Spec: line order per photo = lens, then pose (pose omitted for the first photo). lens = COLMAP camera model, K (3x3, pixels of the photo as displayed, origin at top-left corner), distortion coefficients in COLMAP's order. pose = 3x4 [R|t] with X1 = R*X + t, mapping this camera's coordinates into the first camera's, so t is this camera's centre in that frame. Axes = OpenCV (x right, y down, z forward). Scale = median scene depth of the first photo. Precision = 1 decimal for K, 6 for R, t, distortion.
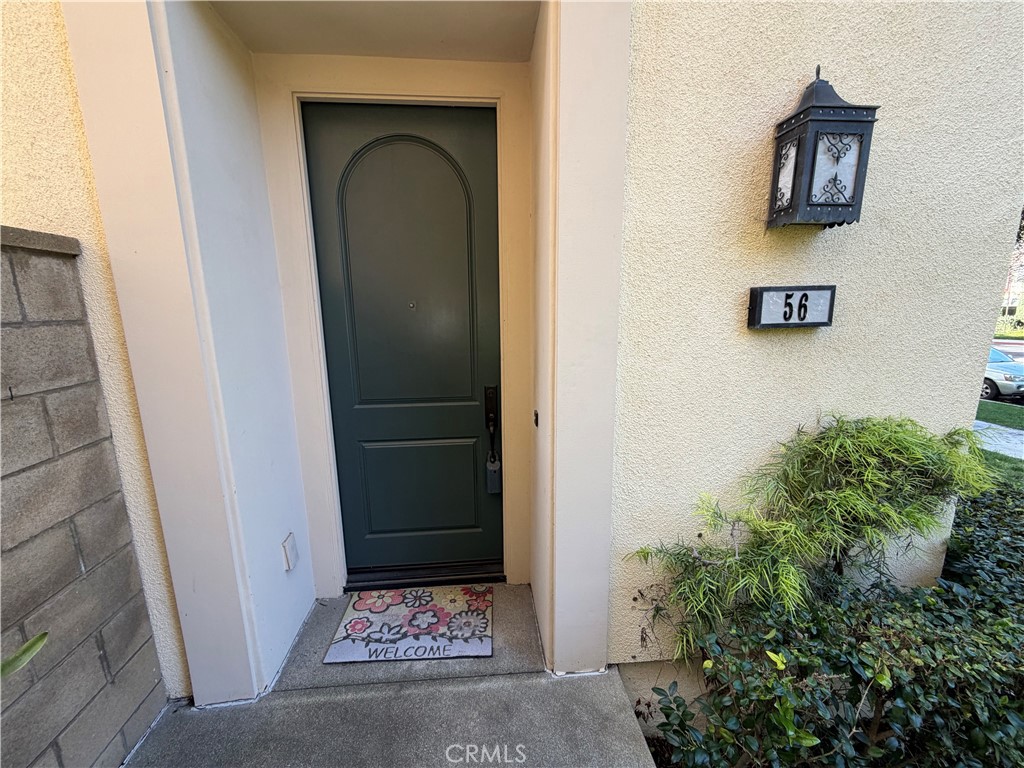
lens RADIAL K [[423.7, 0, 511.2], [0, 423.7, 385.7], [0, 0, 1]] dist [0.000019, -0.000181]
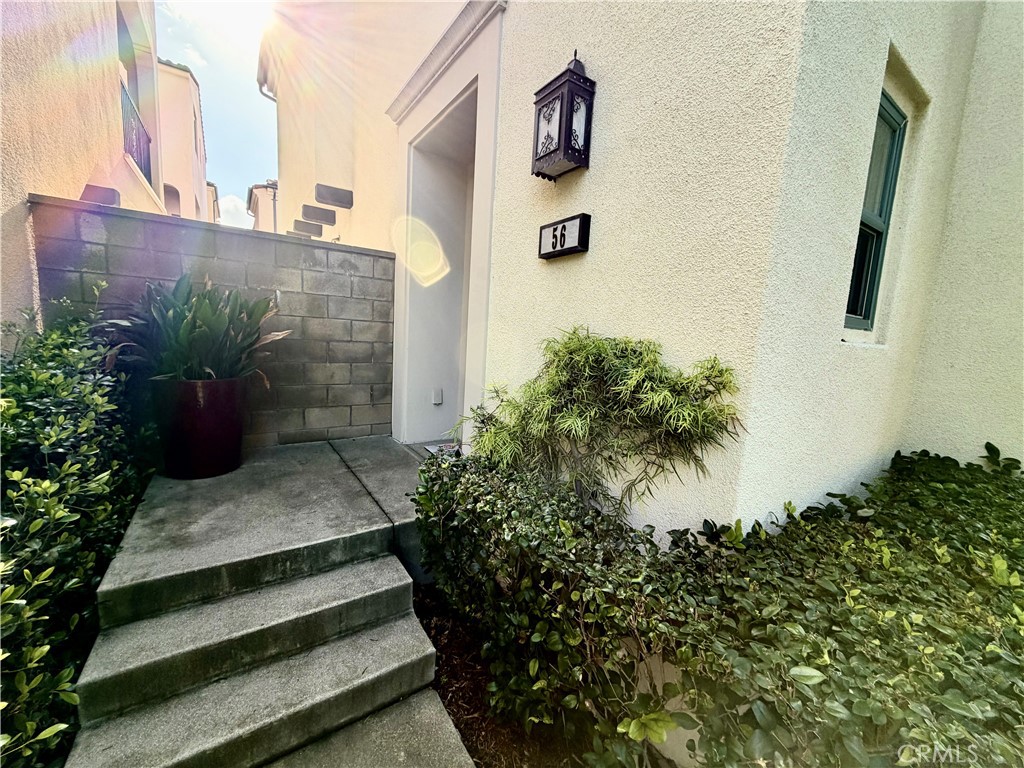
lens RADIAL K [[423.7, 0, 511.2], [0, 423.7, 385.7], [0, 0, 1]] dist [0.000019, -0.000181]
pose [[0.459821, 0.140172, -0.876879, 1.800894], [-0.229454, 0.972684, 0.035165, 0.232708], [0.857855, 0.185034, 0.479423, 0.371259]]
